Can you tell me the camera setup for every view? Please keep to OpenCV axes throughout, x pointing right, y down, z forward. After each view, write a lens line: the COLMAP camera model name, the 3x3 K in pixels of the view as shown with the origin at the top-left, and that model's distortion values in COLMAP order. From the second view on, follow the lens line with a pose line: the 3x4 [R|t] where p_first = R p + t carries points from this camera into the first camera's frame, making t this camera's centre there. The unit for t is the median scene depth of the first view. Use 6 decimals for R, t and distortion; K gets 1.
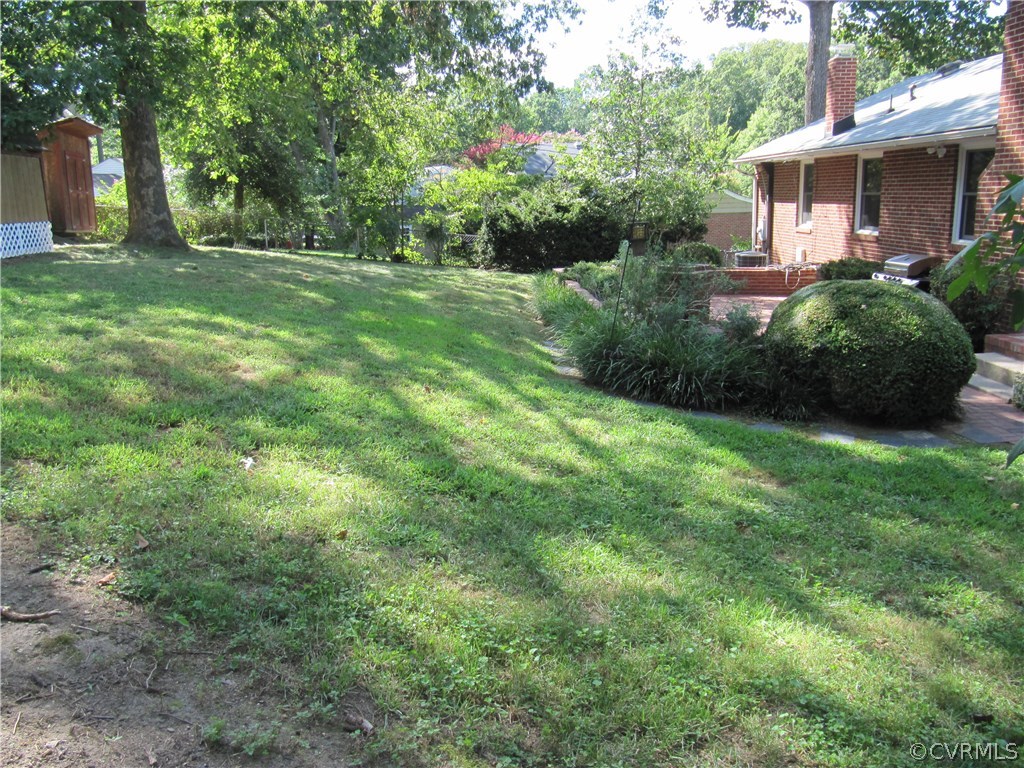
lens RADIAL K [[847.5, 0, 510.0], [0, 847.5, 385.5], [0, 0, 1]] dist [-0.046987, 0.024847]
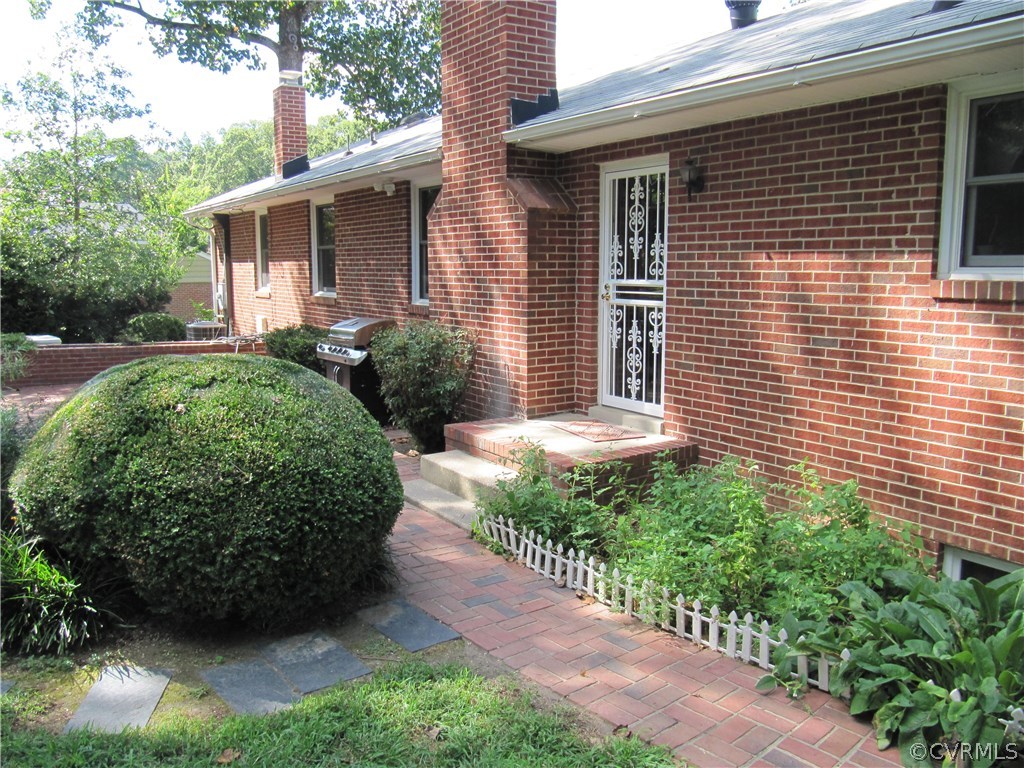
lens RADIAL K [[847.5, 0, 496.8], [0, 847.5, 377.4], [0, 0, 1]] dist [-0.046987, 0.024847]
pose [[0.866739, -0.040335, 0.497128, 0.155683], [0.089373, 0.993152, -0.075240, -0.026345], [-0.490689, 0.109643, 0.864409, 0.219116]]
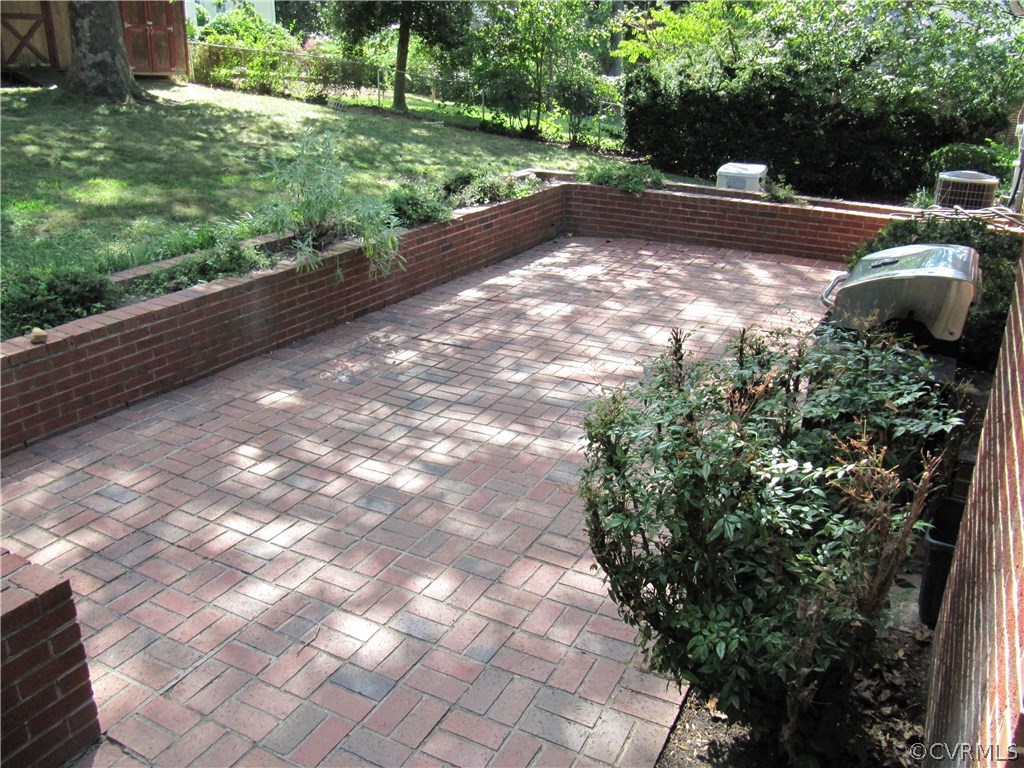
lens RADIAL K [[847.5, 0, 502.3], [0, 847.5, 389.1], [0, 0, 1]] dist [-0.046987, 0.024847]
pose [[0.853081, 0.223457, -0.471508, 0.396727], [-0.144541, 0.969496, 0.197952, -0.113763], [0.501359, -0.100717, 0.859357, 0.503621]]
